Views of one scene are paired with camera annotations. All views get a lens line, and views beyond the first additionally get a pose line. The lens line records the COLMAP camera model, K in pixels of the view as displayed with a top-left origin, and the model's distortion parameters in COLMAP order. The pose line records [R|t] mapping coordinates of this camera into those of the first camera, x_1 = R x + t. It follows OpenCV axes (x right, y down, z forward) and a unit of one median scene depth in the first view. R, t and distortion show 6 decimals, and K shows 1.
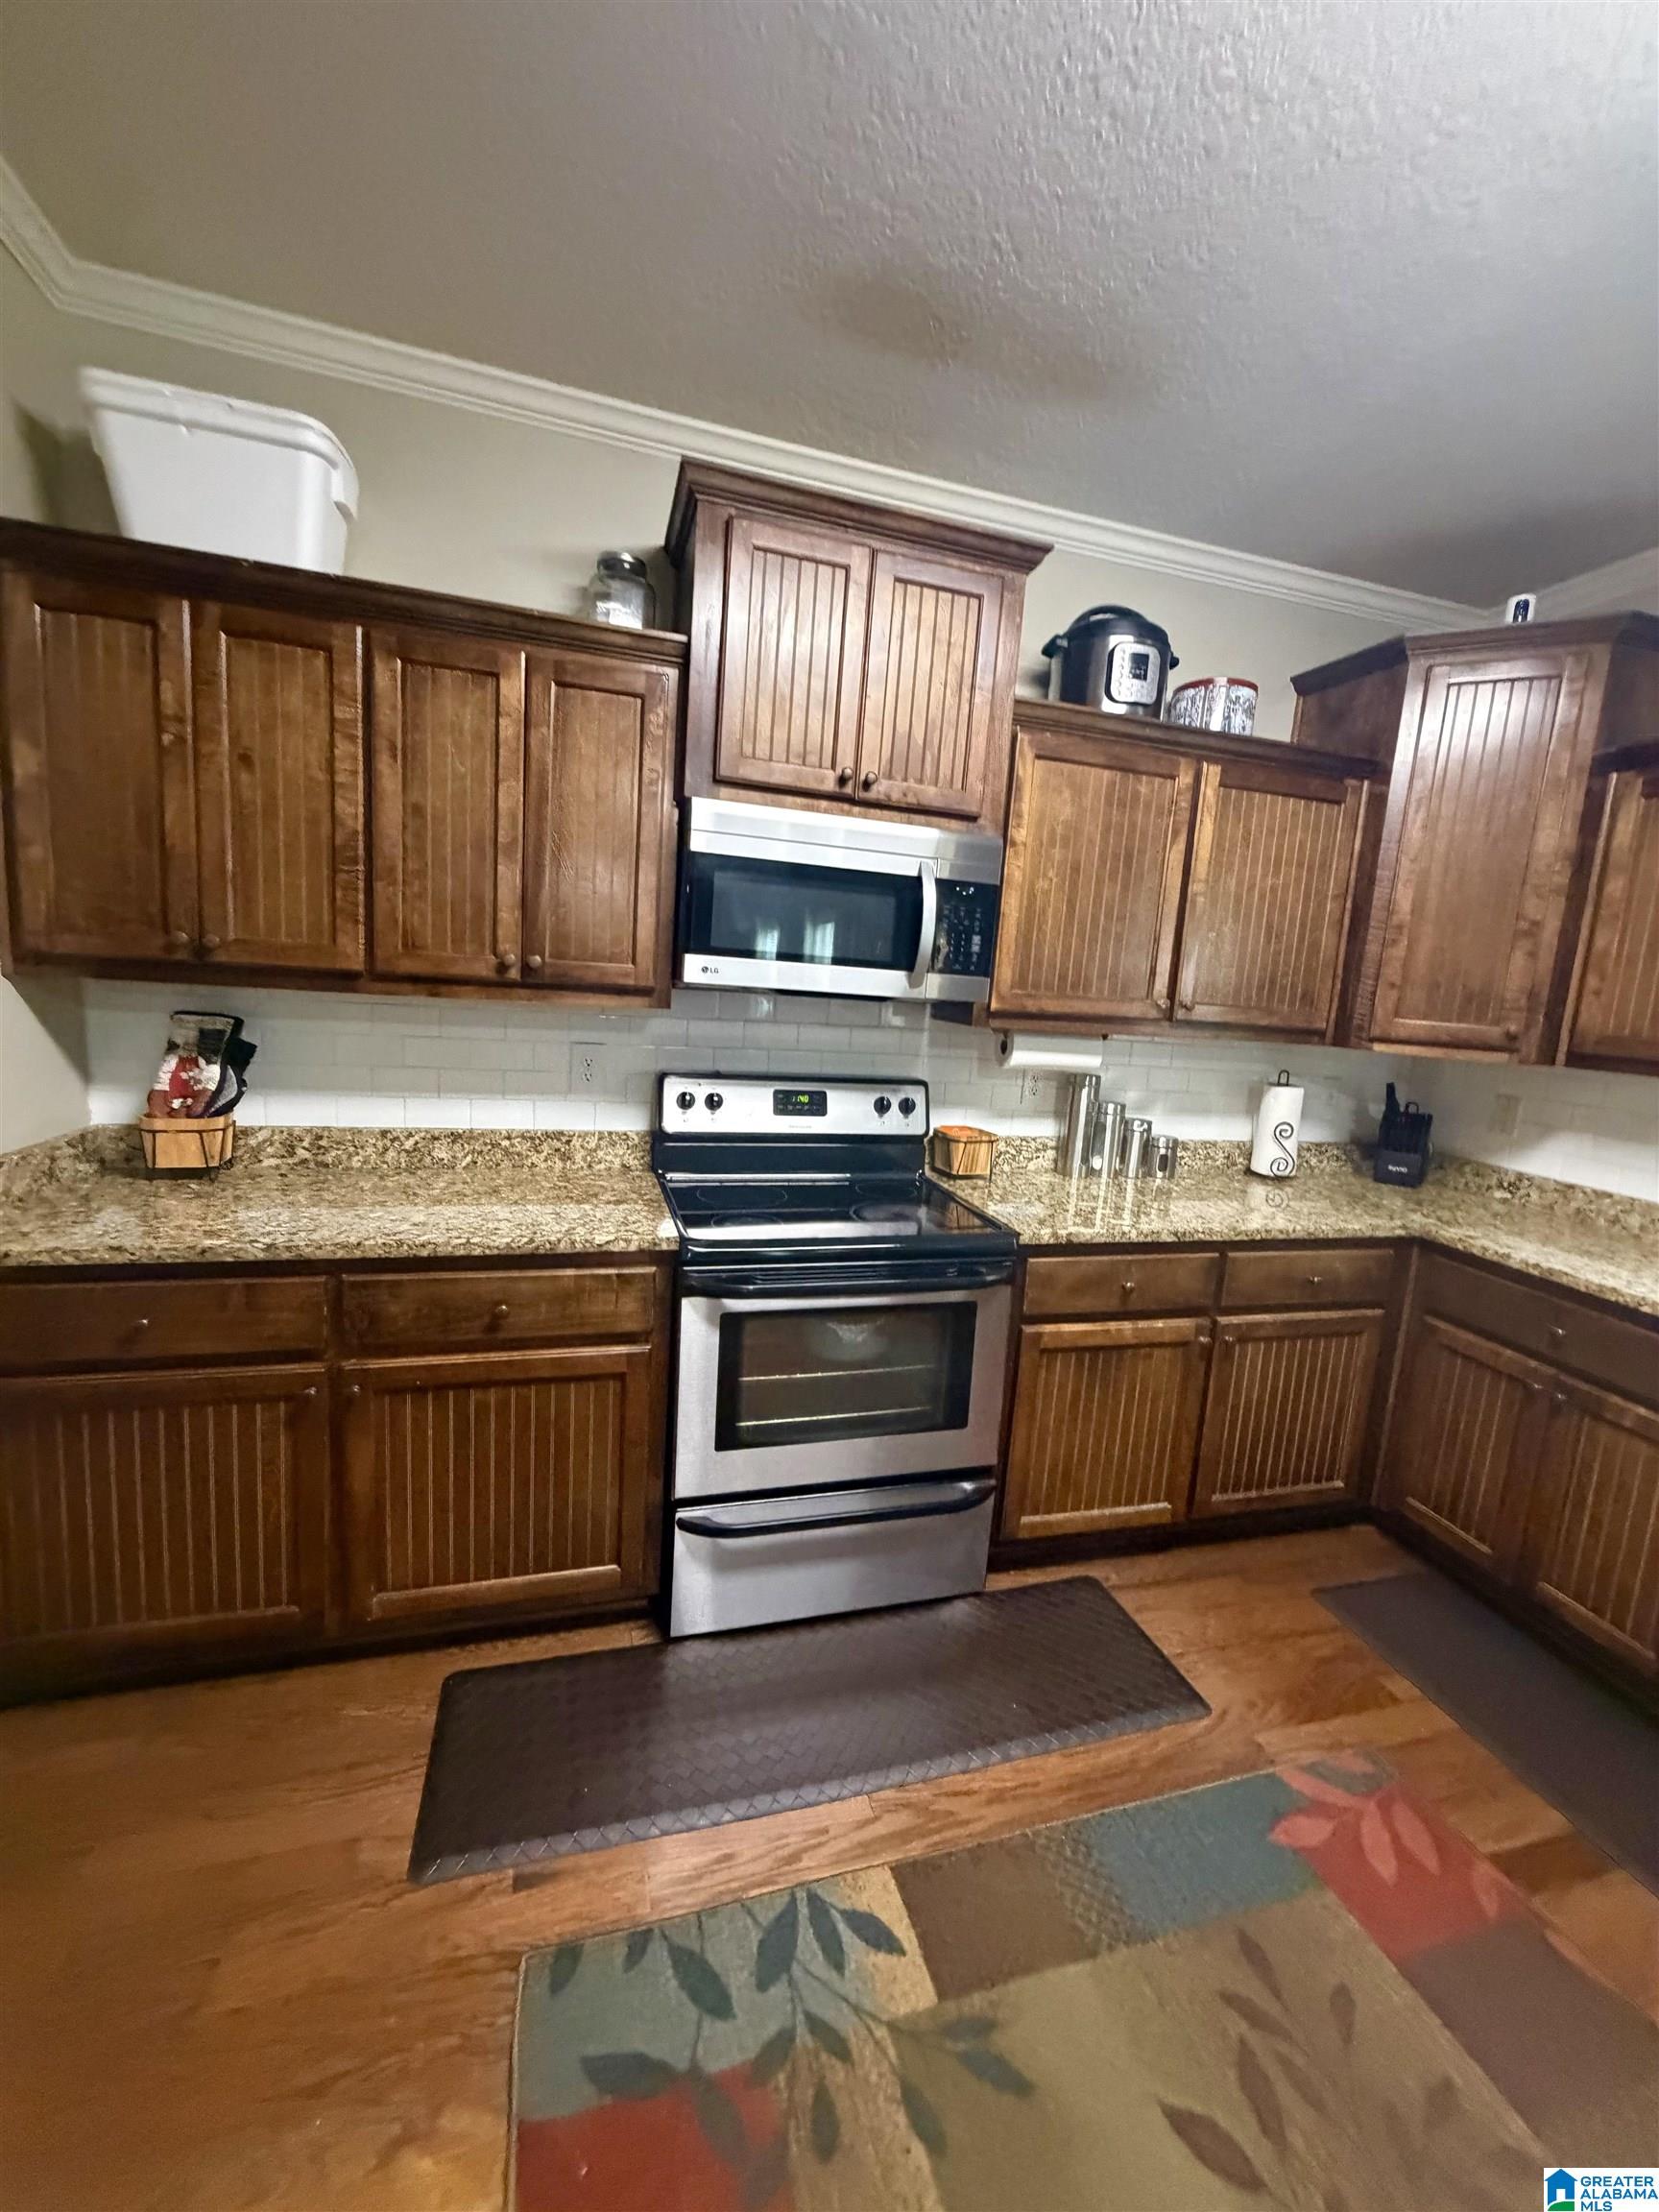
lens RADIAL K [[883.5, 0, 831.6], [0, 883.5, 1101.8], [0, 0, 1]] dist [-0.000655, 0.000298]
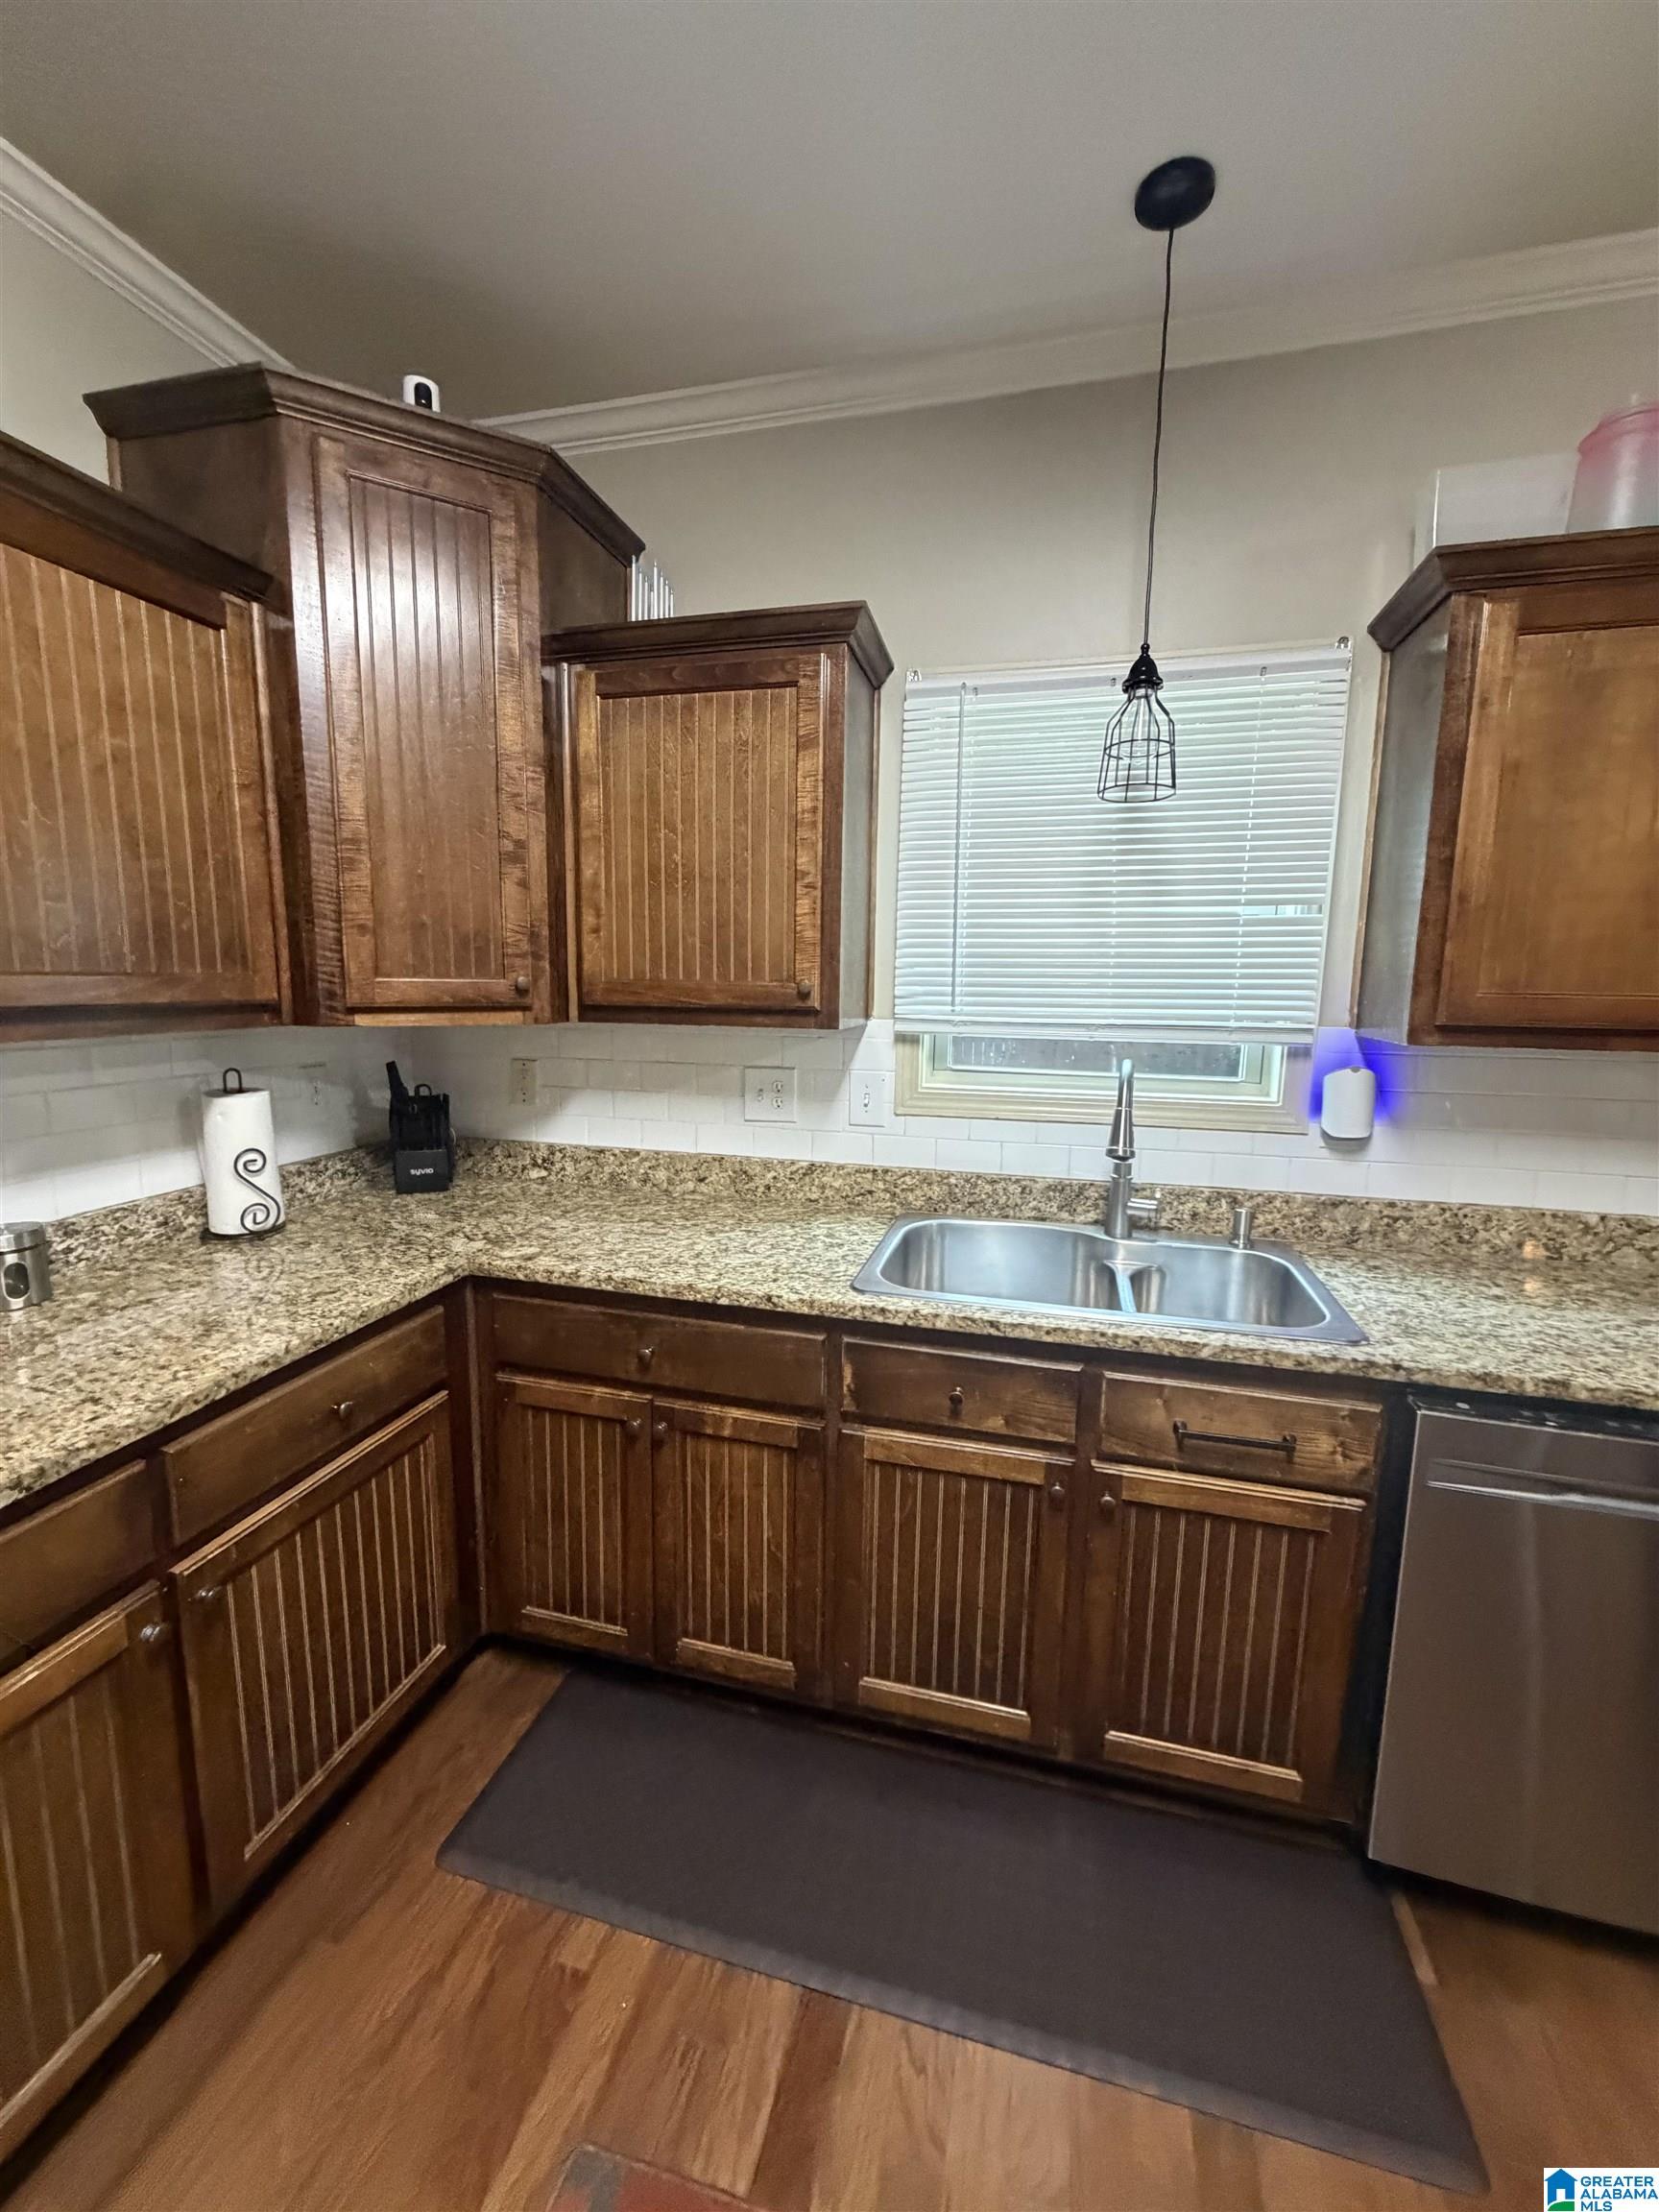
lens RADIAL K [[883.5, 0, 832.5], [0, 883.5, 1100.7], [0, 0, 1]] dist [-0.000655, 0.000298]
pose [[0.511529, -0.182666, 0.839626, 0.230538], [0.142436, 0.981650, 0.126787, -0.037229], [-0.847378, 0.054738, 0.528161, 0.350181]]
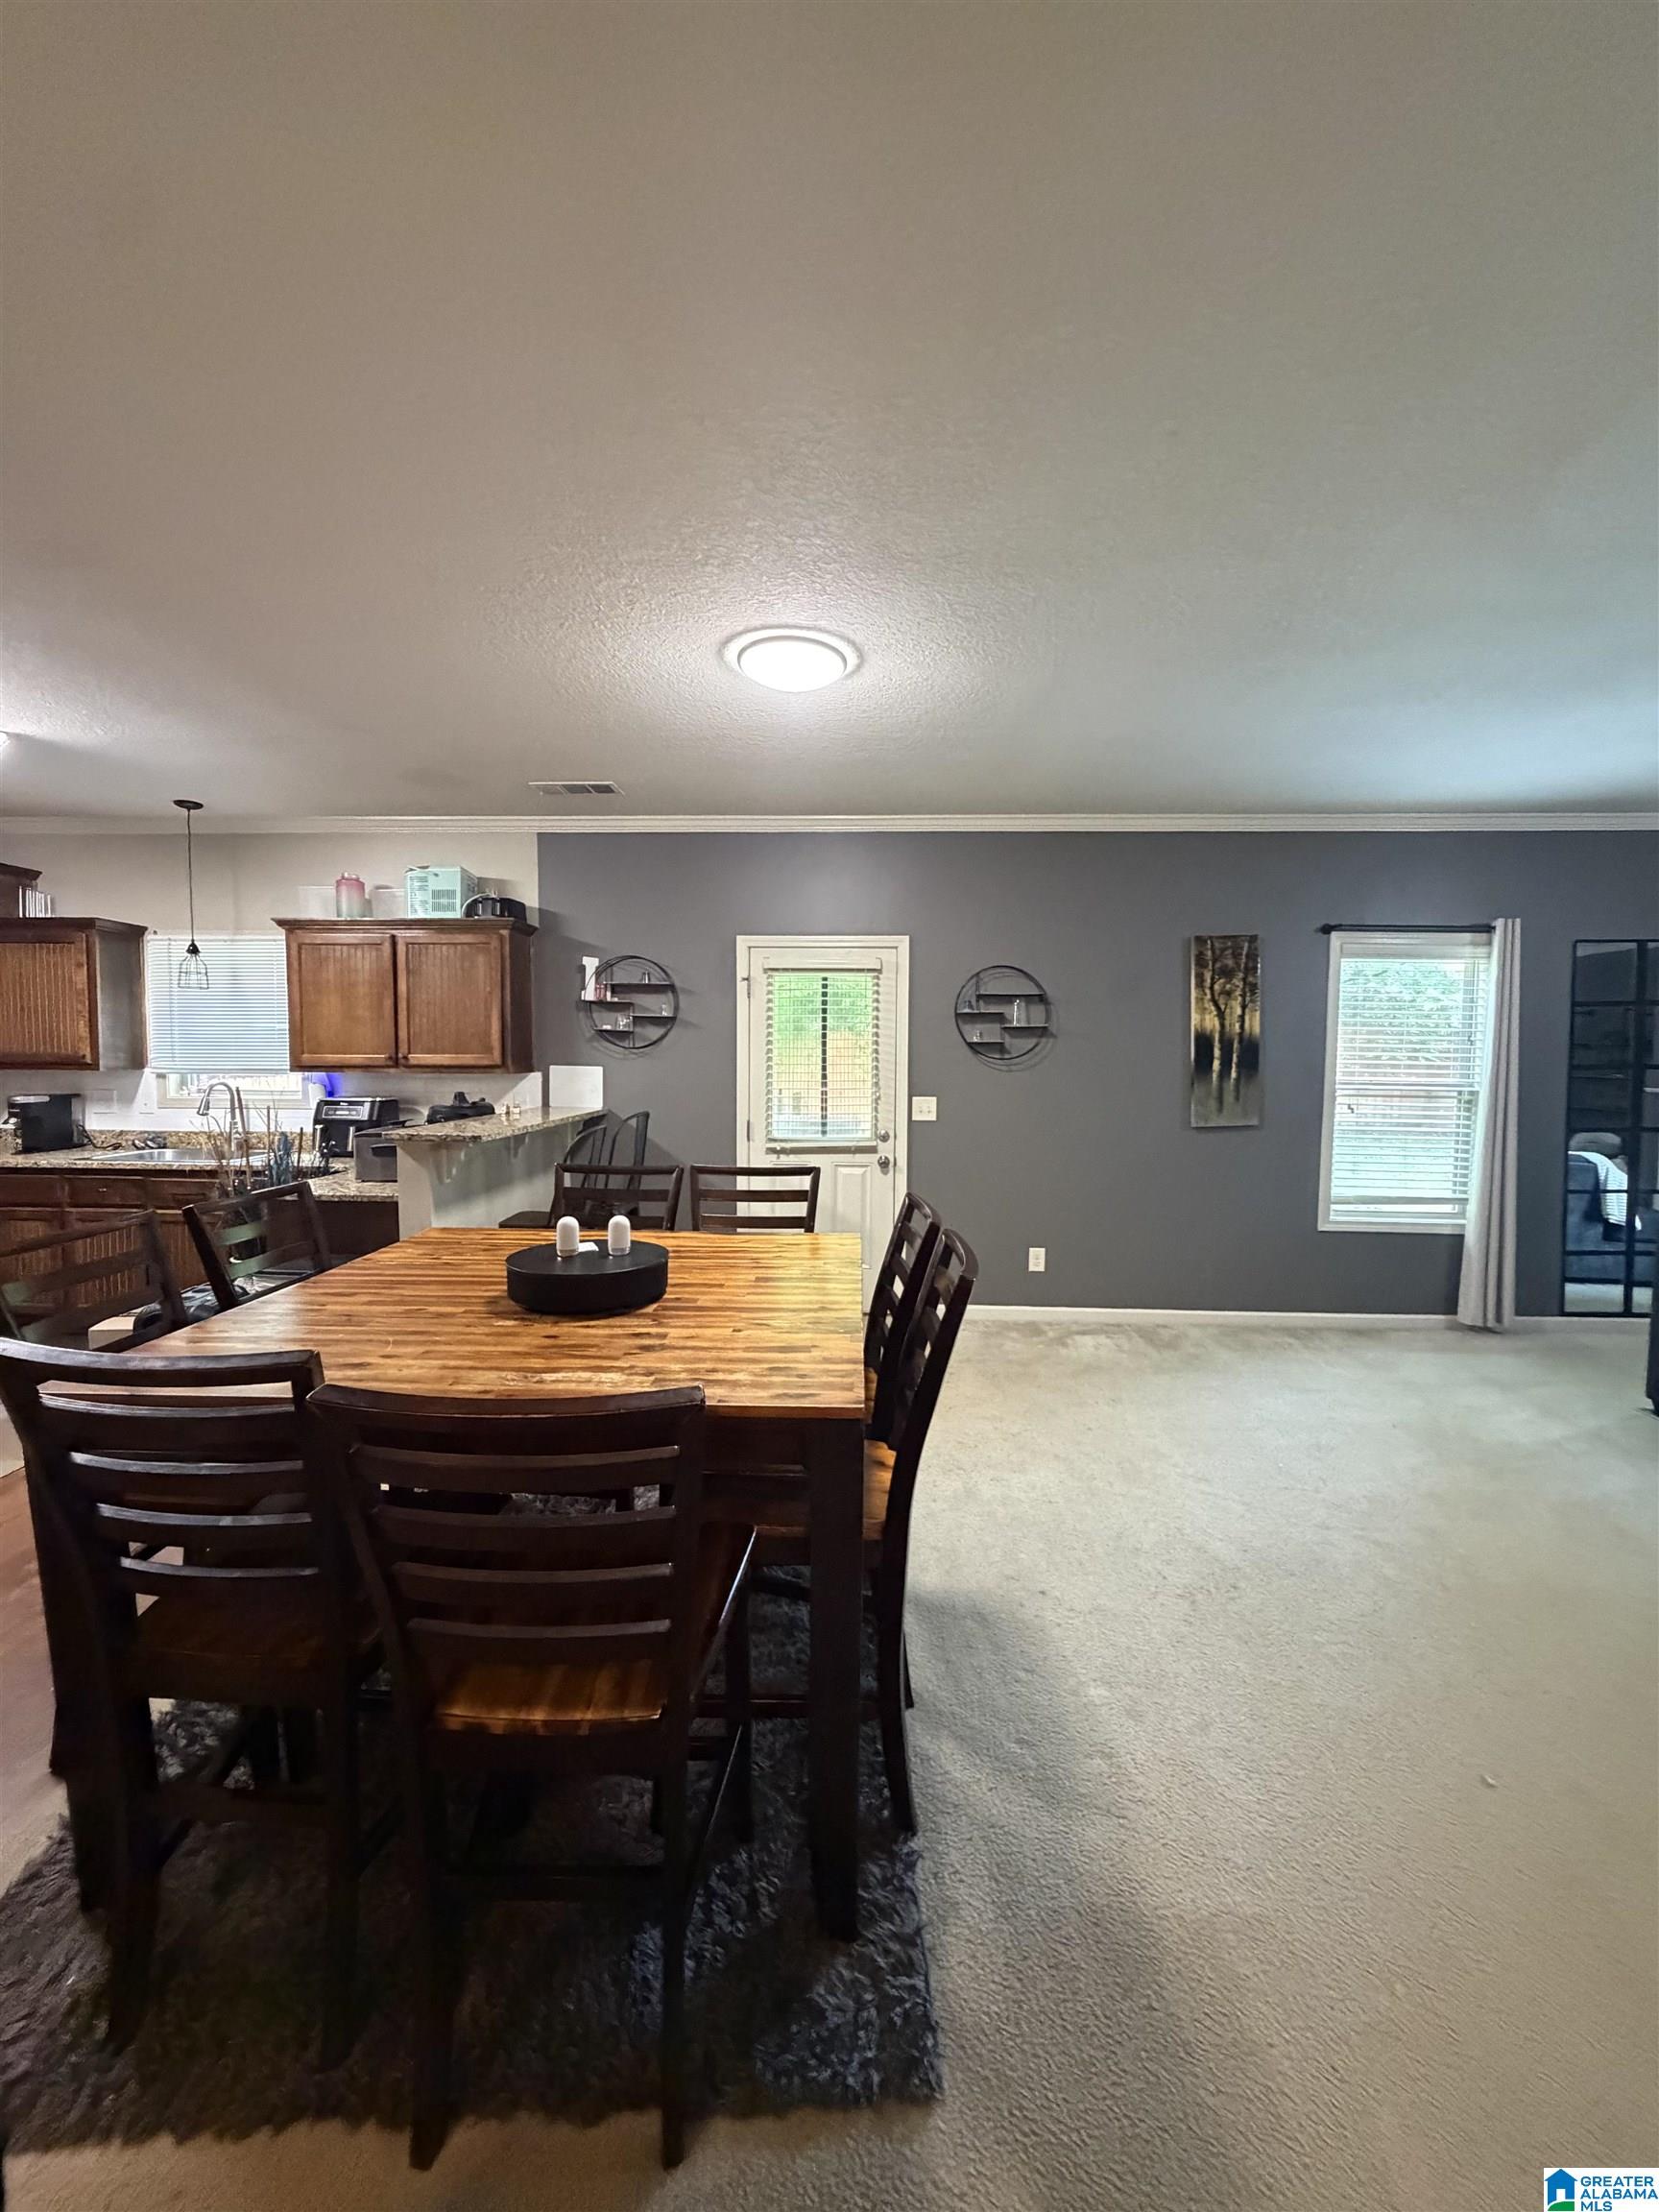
lens RADIAL K [[883.5, 0, 832.3], [0, 883.5, 1094.9], [0, 0, 1]] dist [-0.000655, 0.000298]
pose [[0.317344, -0.109467, 0.941971, -0.457327], [0.146883, 0.987002, 0.065216, 0.162568], [-0.936866, 0.117663, 0.329297, -1.414975]]
